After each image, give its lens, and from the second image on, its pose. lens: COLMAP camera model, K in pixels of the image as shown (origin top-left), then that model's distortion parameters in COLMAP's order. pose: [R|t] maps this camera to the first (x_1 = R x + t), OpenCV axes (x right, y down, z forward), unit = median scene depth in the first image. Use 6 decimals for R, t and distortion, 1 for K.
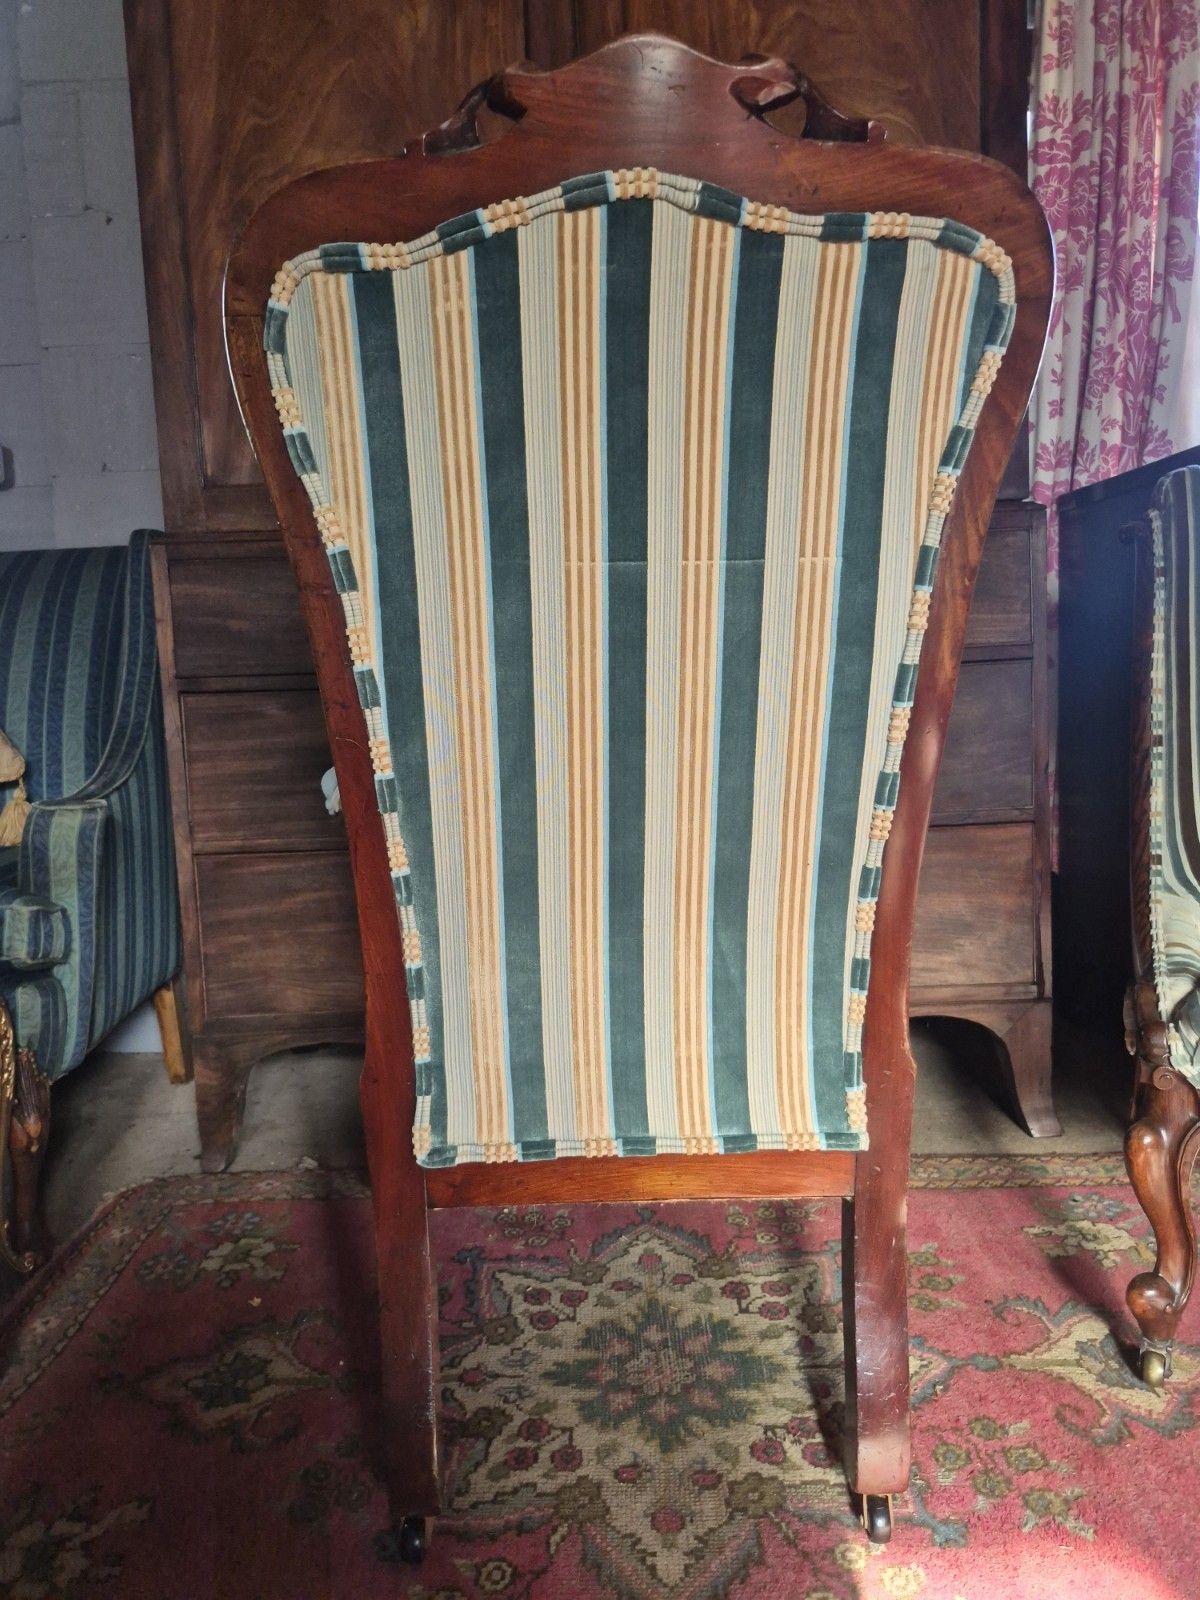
lens RADIAL K [[1138.7, 0, 589.5], [0, 1138.7, 792.6], [0, 0, 1]] dist [0.031870, -0.036821]
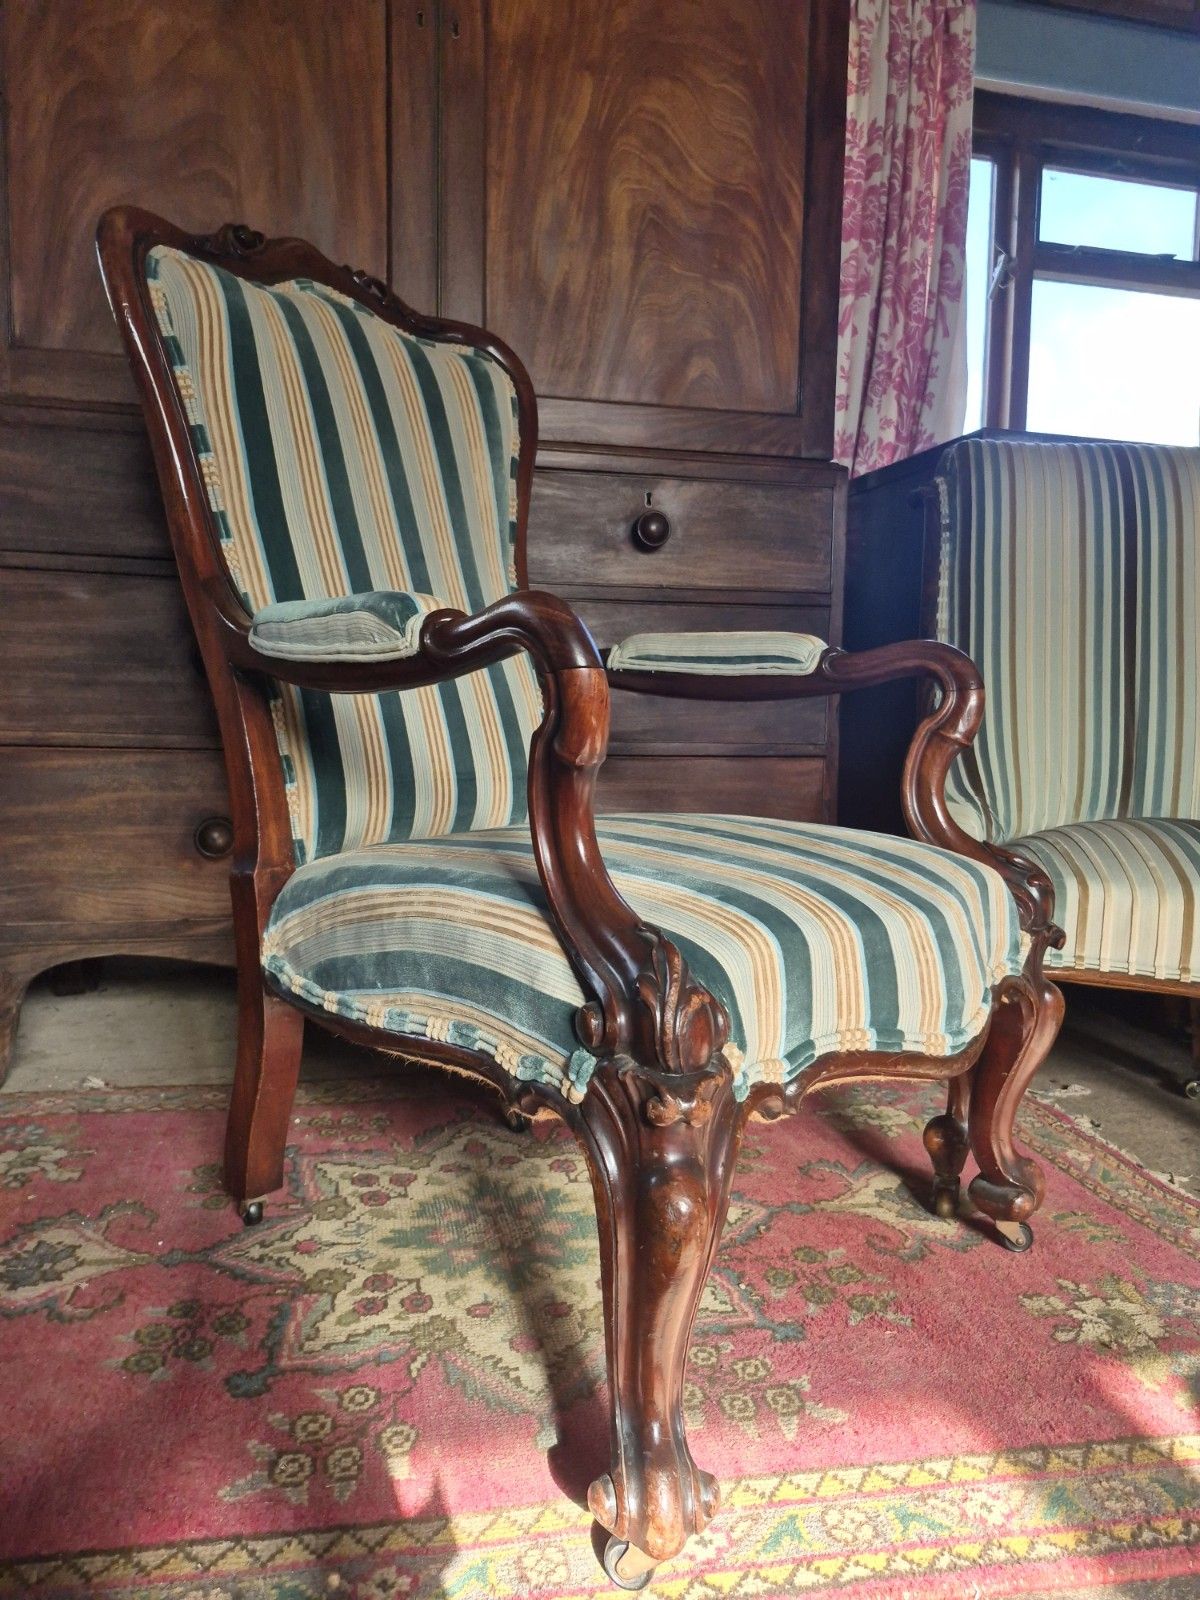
lens RADIAL K [[1134.9, 0, 596.5], [0, 1134.9, 795.0], [0, 0, 1]] dist [0.032160, -0.027809]
pose [[0.973012, 0.043043, 0.226706, -0.094725], [-0.038513, 0.998961, -0.024371, 0.134421], [-0.227519, 0.014982, 0.973658, -0.005941]]
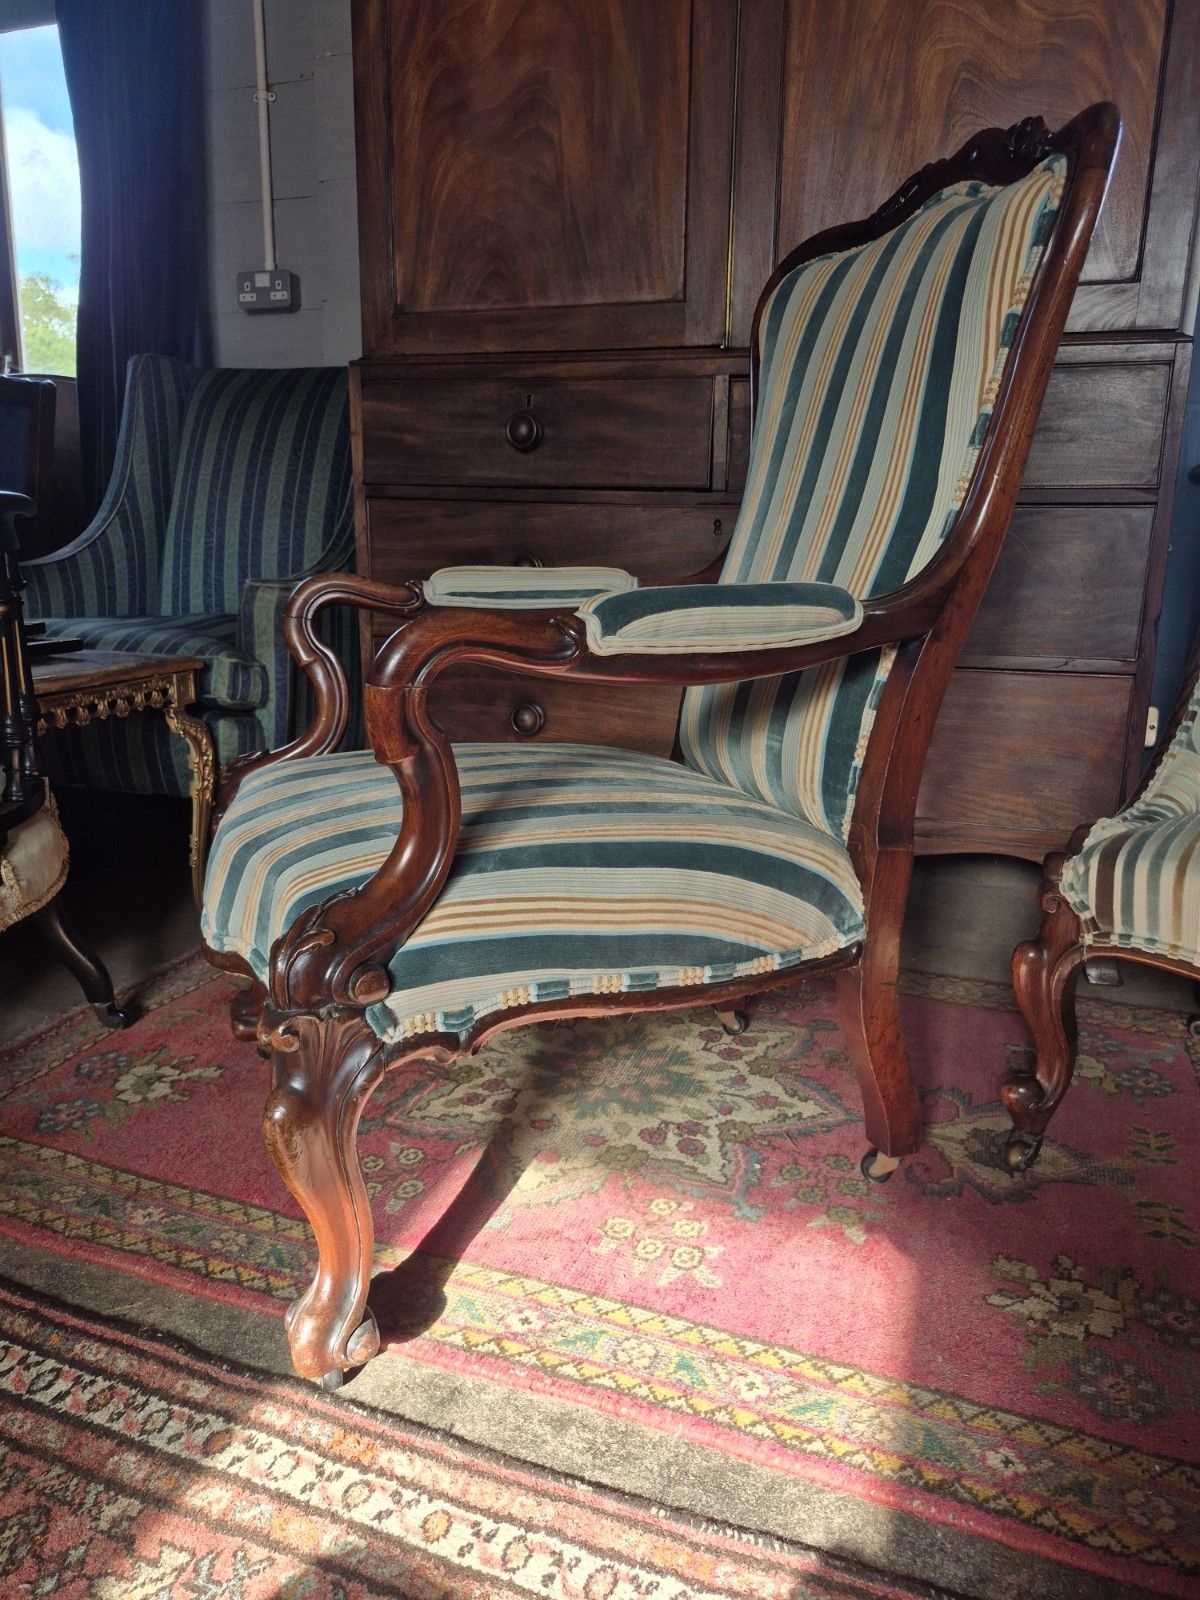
lens RADIAL K [[1129.9, 0, 585.7], [0, 1129.9, 798.3], [0, 0, 1]] dist [0.070643, -0.088533]
pose [[0.944657, 0.130324, -0.301061, 0.349447], [-0.083638, 0.983056, 0.163109, 0.012860], [0.317217, -0.128902, 0.939552, -0.121383]]
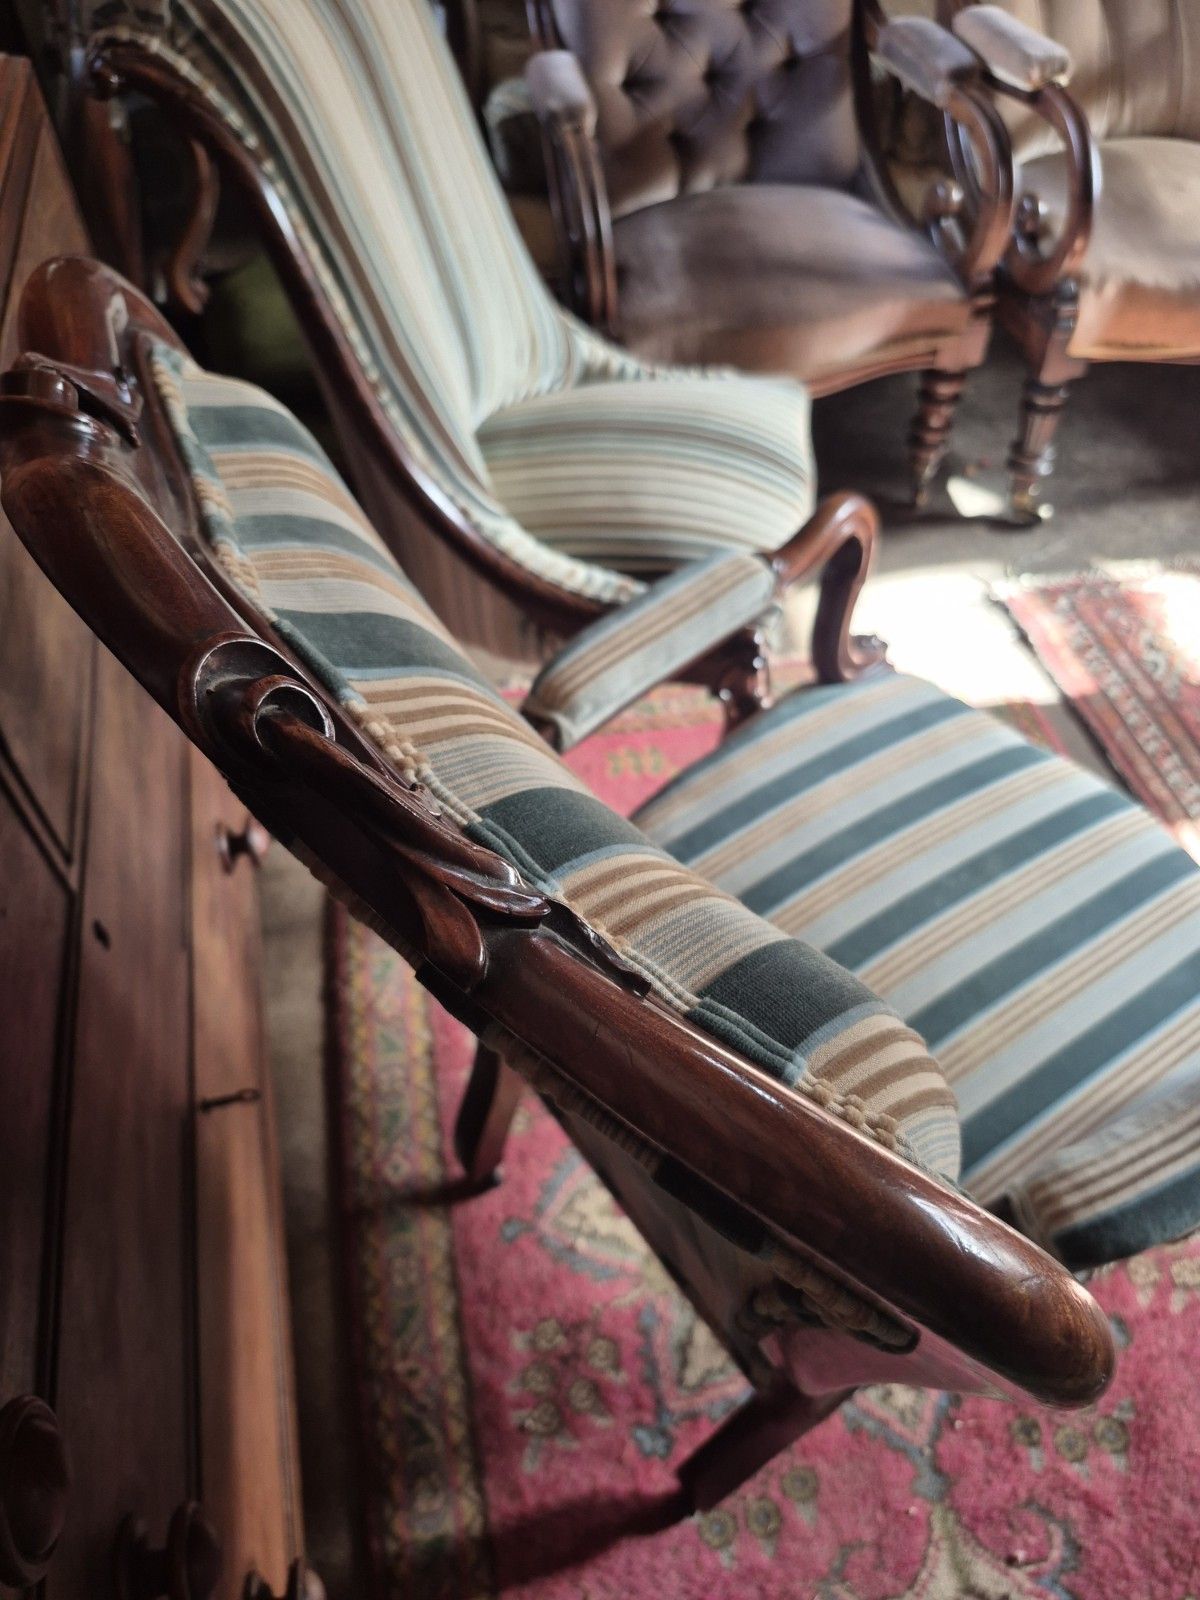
lens RADIAL K [[1174.5, 0, 608.6], [0, 1174.5, 789.8], [0, 0, 1]] dist [-0.005282, 0.003937]
pose [[-0.220077, -0.716775, 0.661665, -0.357443], [0.087790, 0.660989, 0.745243, -0.550923], [-0.971524, 0.222098, -0.082543, 1.151806]]
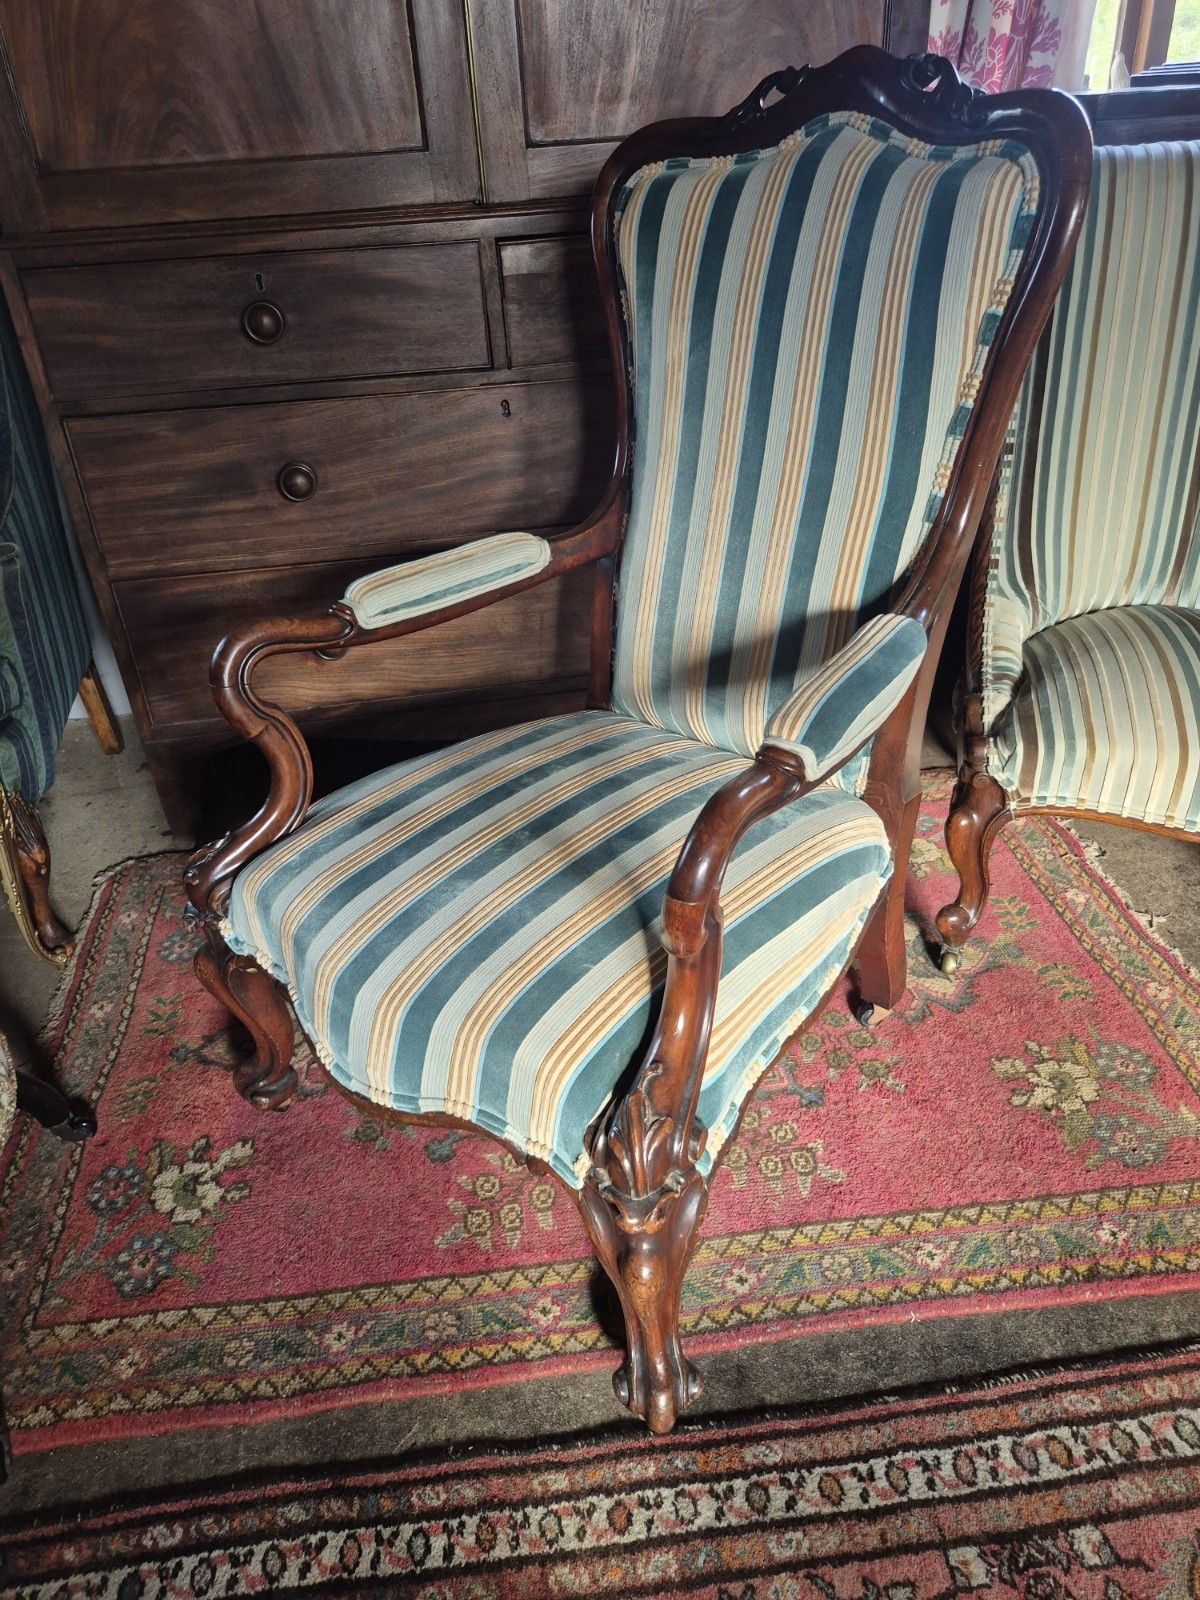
lens RADIAL K [[1127.8, 0, 584.0], [0, 1127.8, 798.3], [0, 0, 1]] dist [0.096301, -0.117195]
pose [[0.988029, -0.091116, 0.124482, -0.098411], [0.029780, 0.904408, 0.425629, -0.265365], [-0.151364, -0.416826, 0.896295, -0.094643]]
